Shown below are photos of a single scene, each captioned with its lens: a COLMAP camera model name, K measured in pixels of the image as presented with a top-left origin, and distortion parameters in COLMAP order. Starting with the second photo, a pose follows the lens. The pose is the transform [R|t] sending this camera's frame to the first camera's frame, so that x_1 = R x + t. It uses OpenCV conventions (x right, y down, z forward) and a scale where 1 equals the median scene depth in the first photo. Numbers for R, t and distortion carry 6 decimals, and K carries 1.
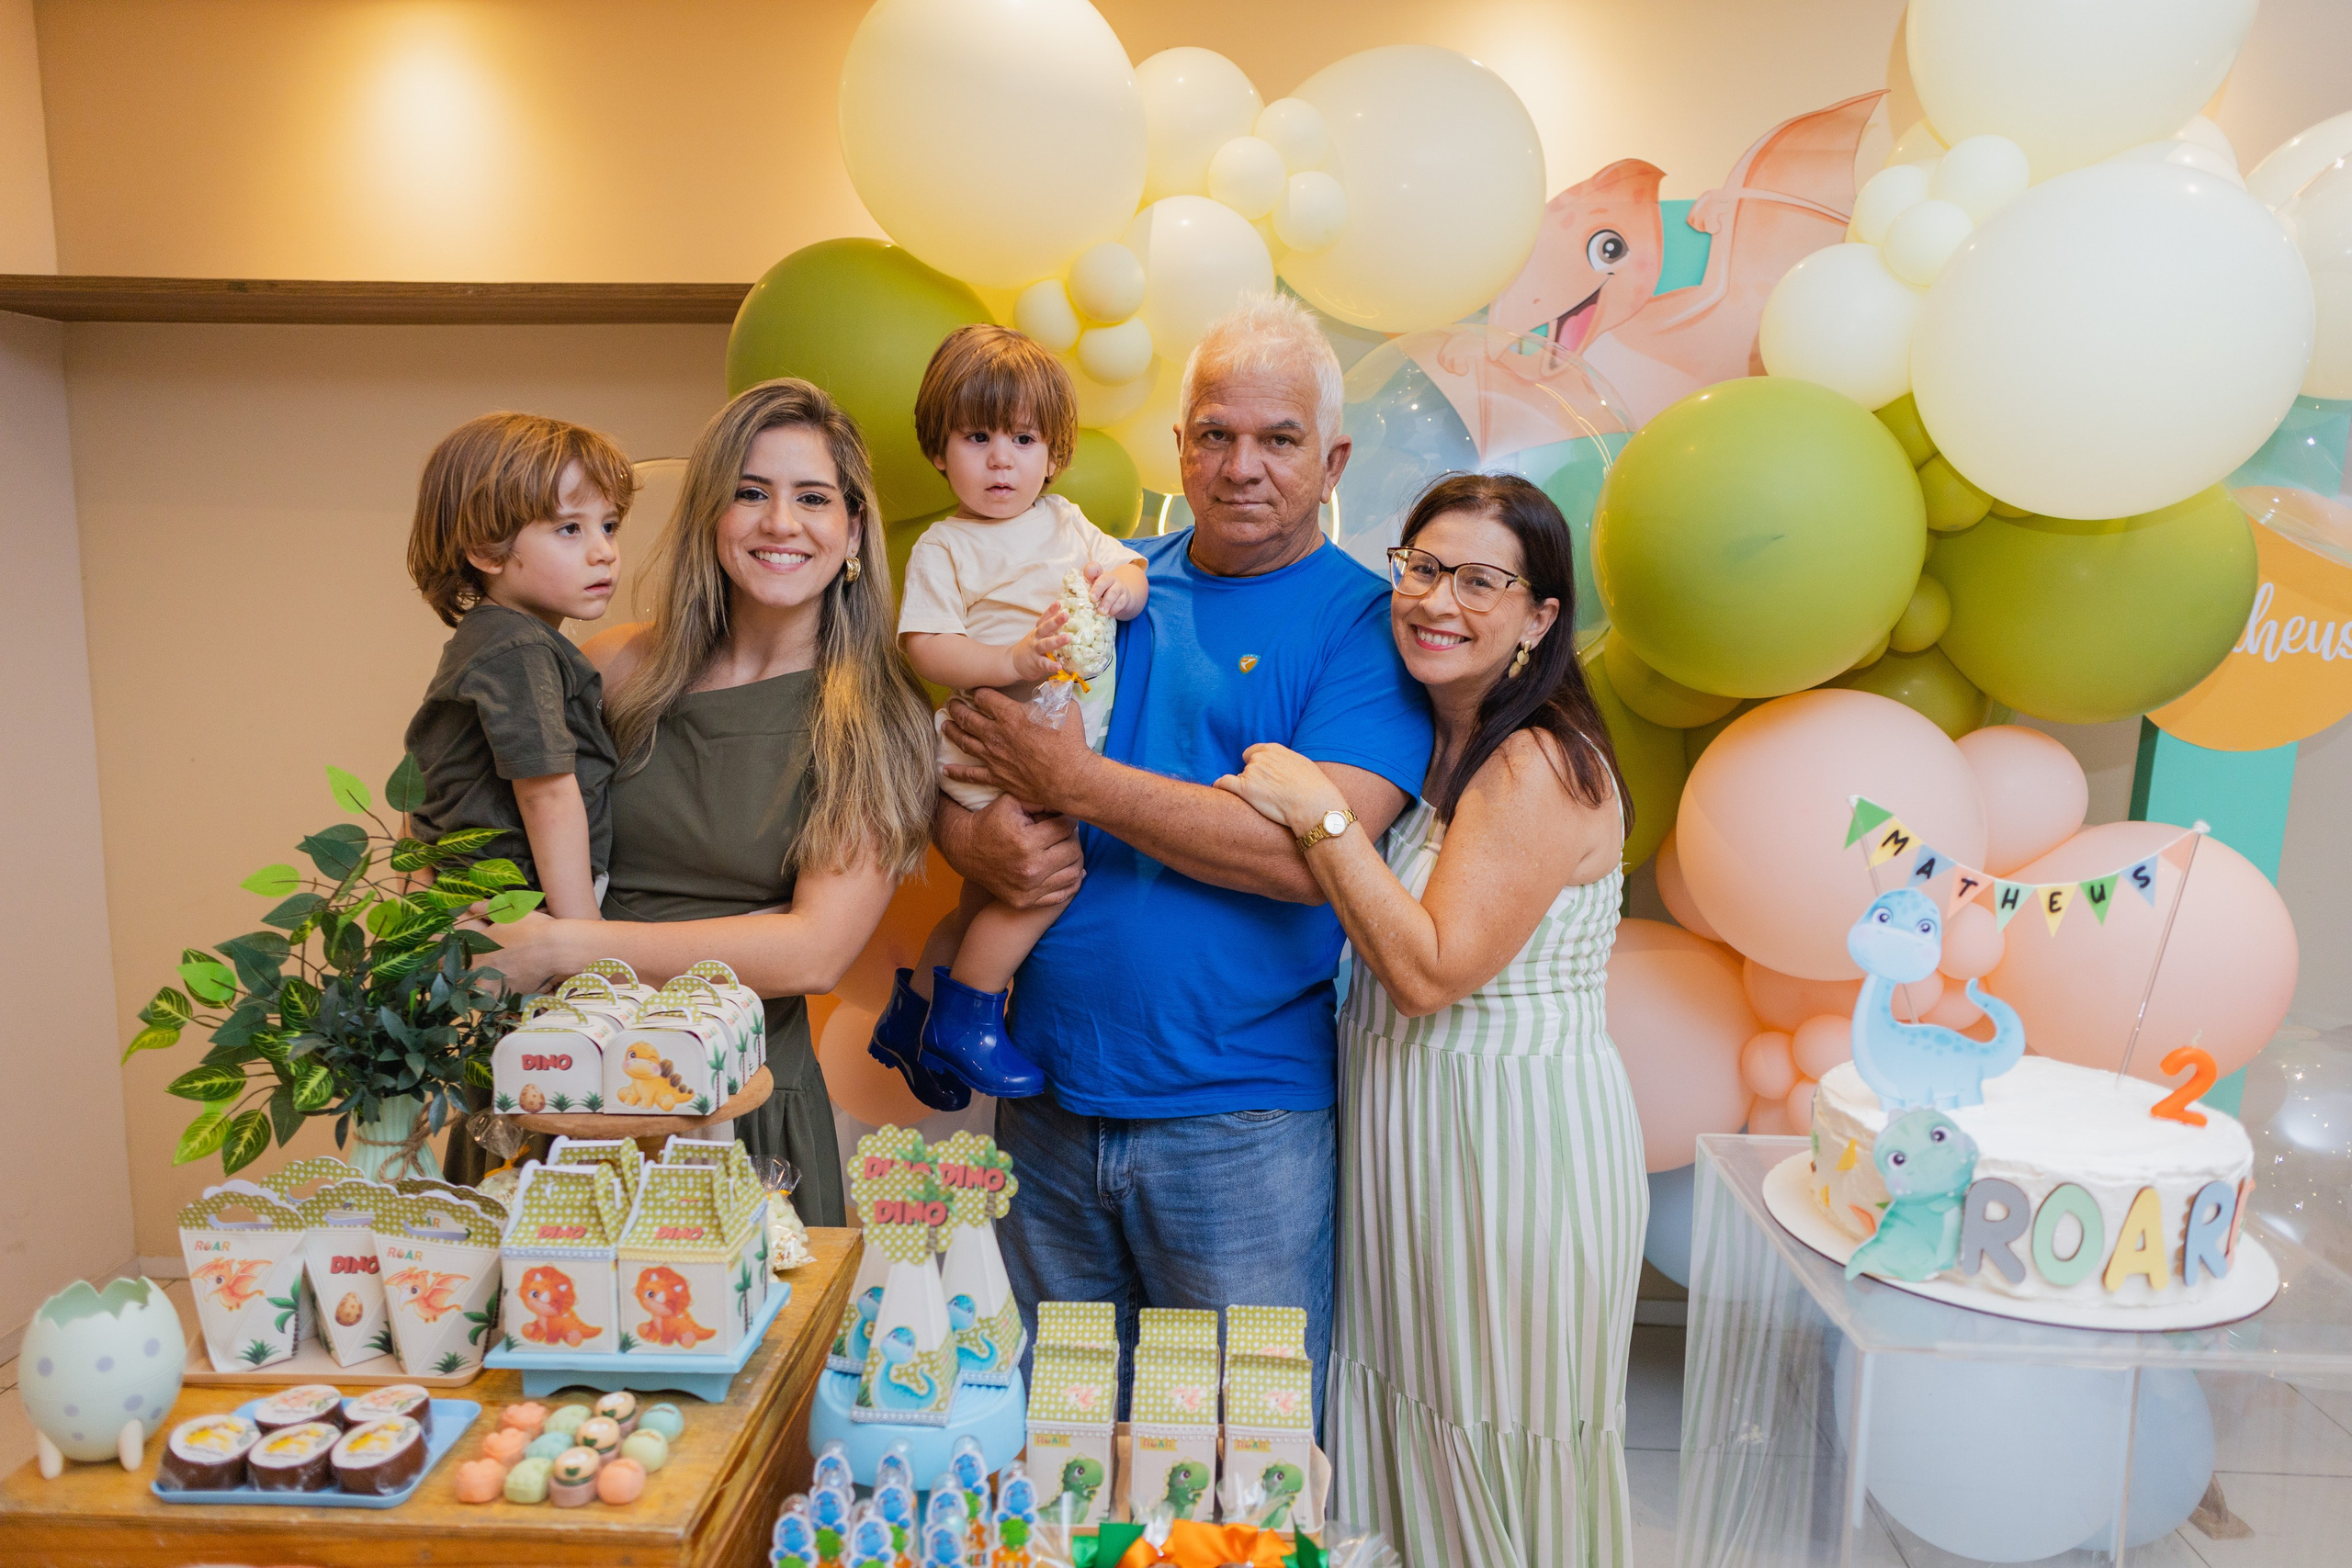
lens RADIAL K [[1592.8, 0, 1167.5], [0, 1592.8, 790.2], [0, 0, 1]] dist [0.011152, -0.009691]
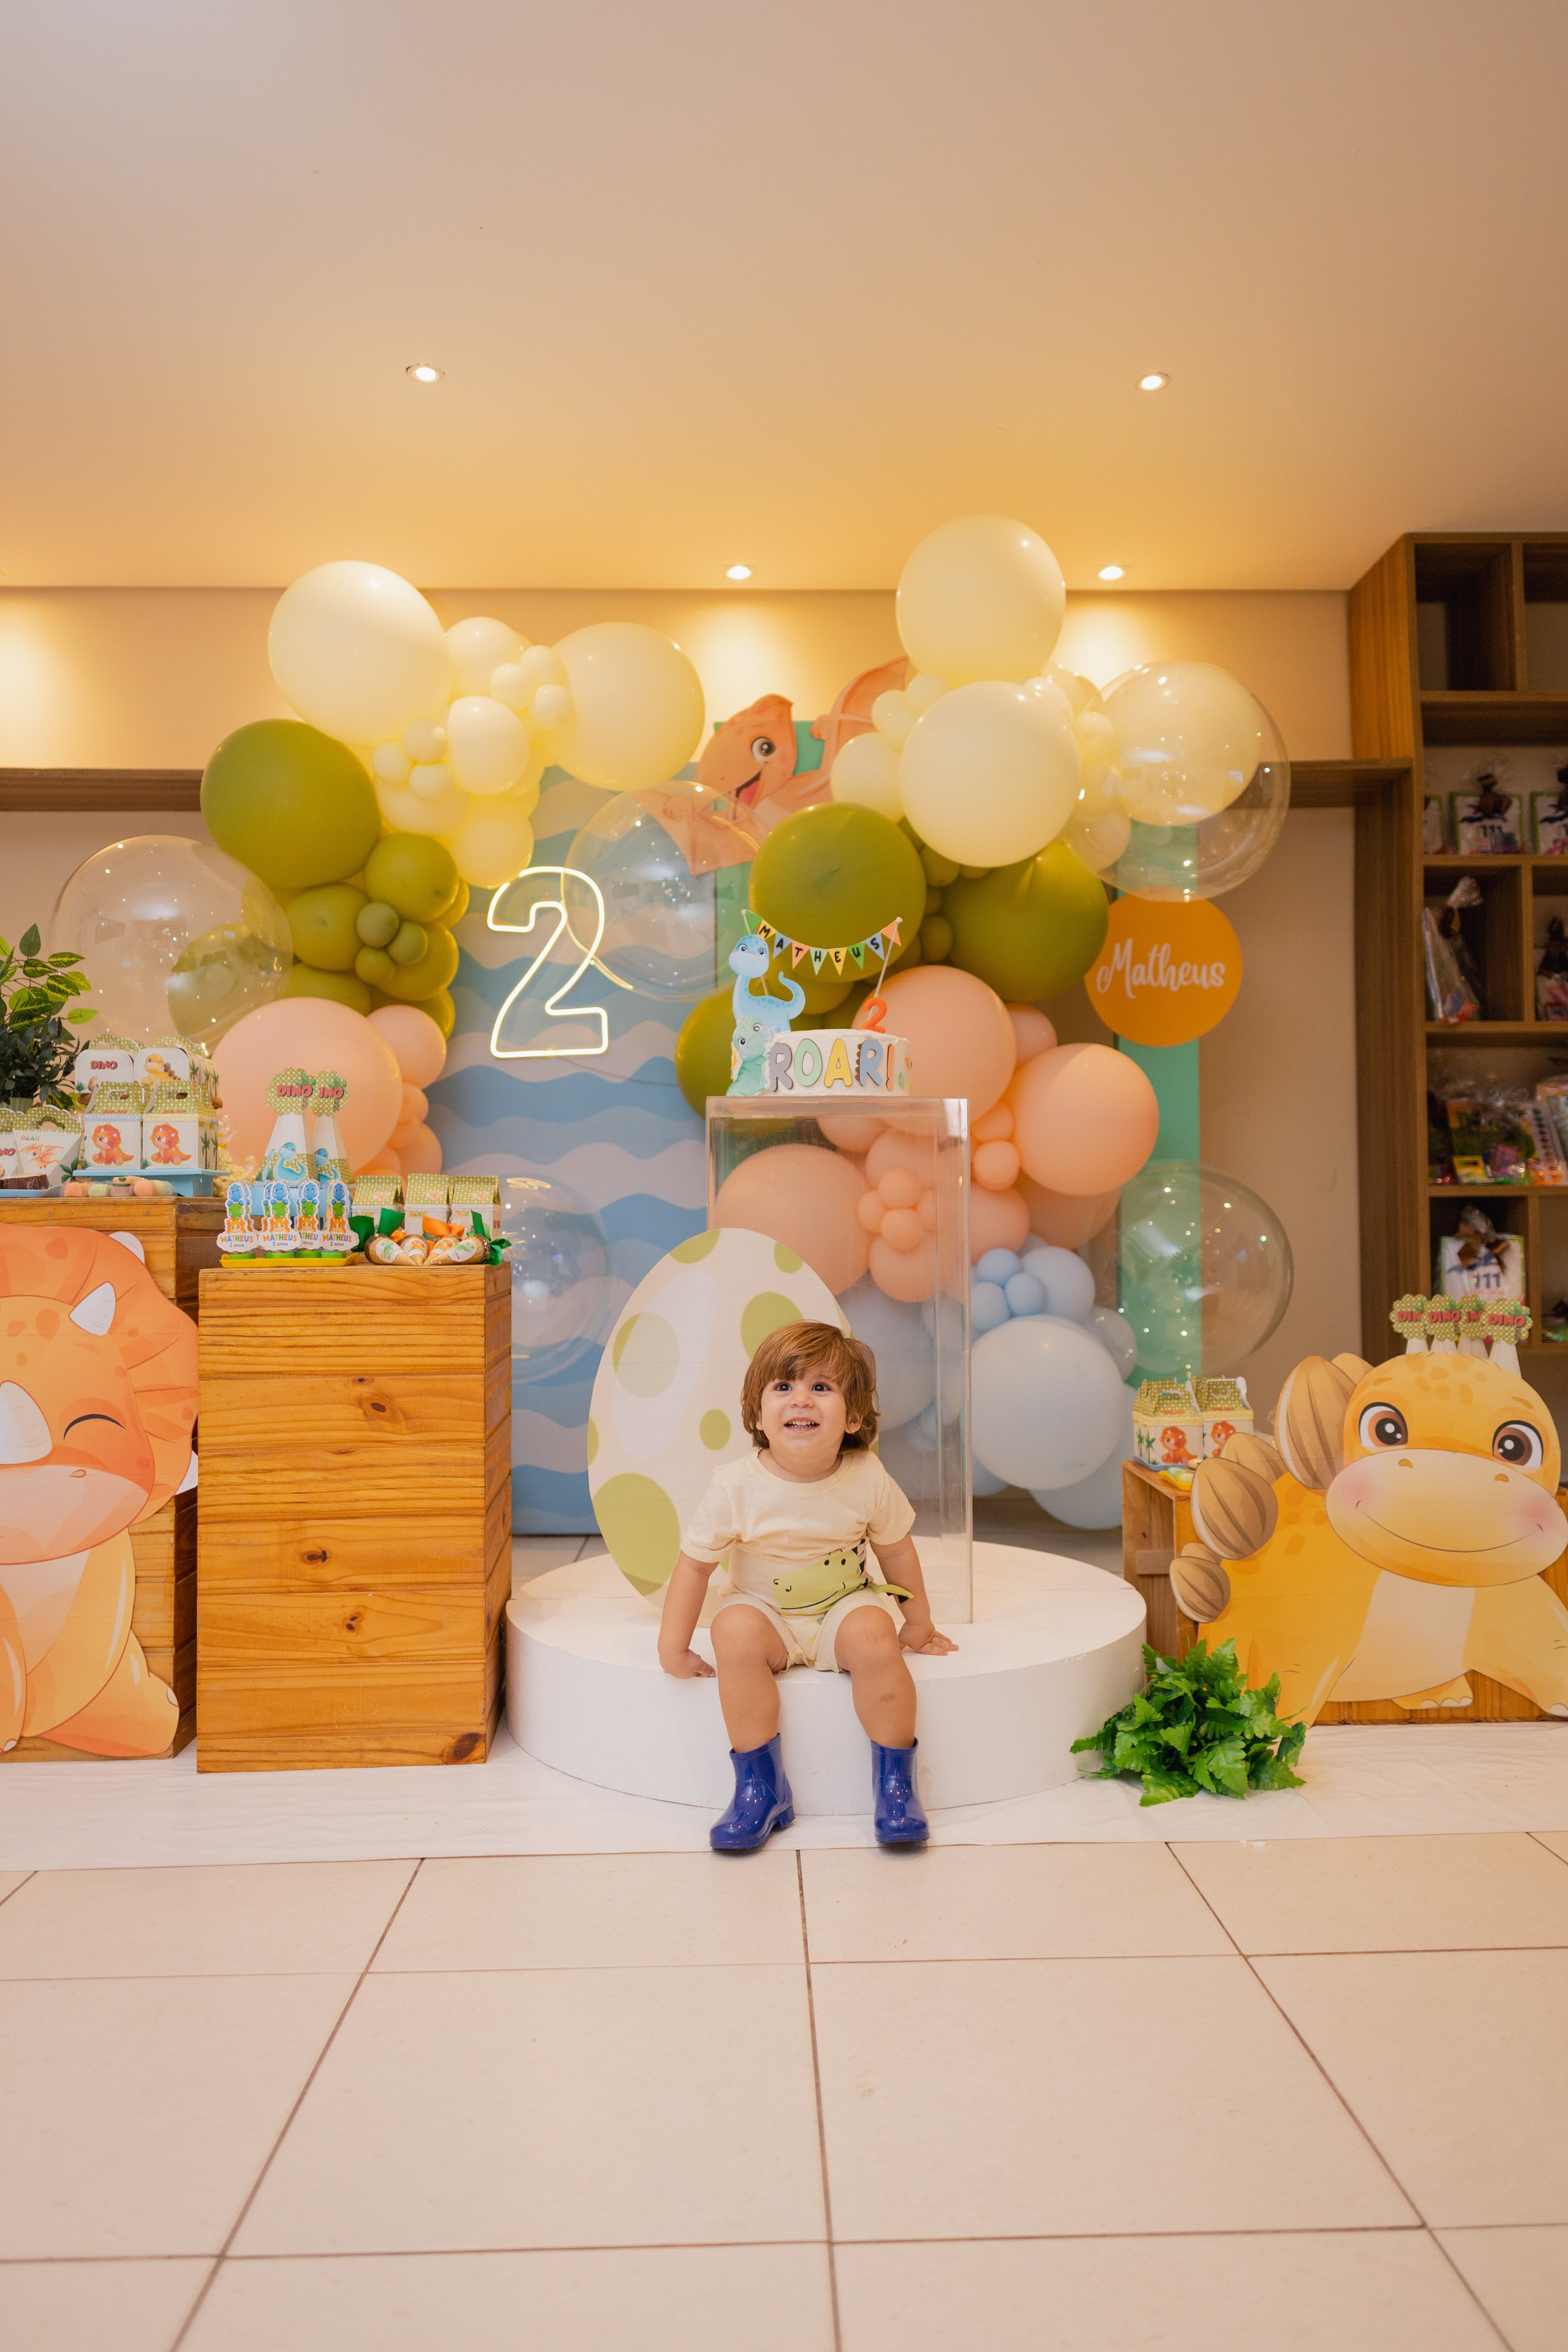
lens RADIAL K [[1592.9, 0, 797.1], [0, 1592.9, 1165.8], [0, 0, 1]] dist [0.011152, -0.009691]
pose [[0.995358, -0.015186, 0.095039, 0.264109], [0.030969, 0.985491, -0.166879, 0.638599], [-0.091126, 0.169048, 0.981386, -0.960156]]
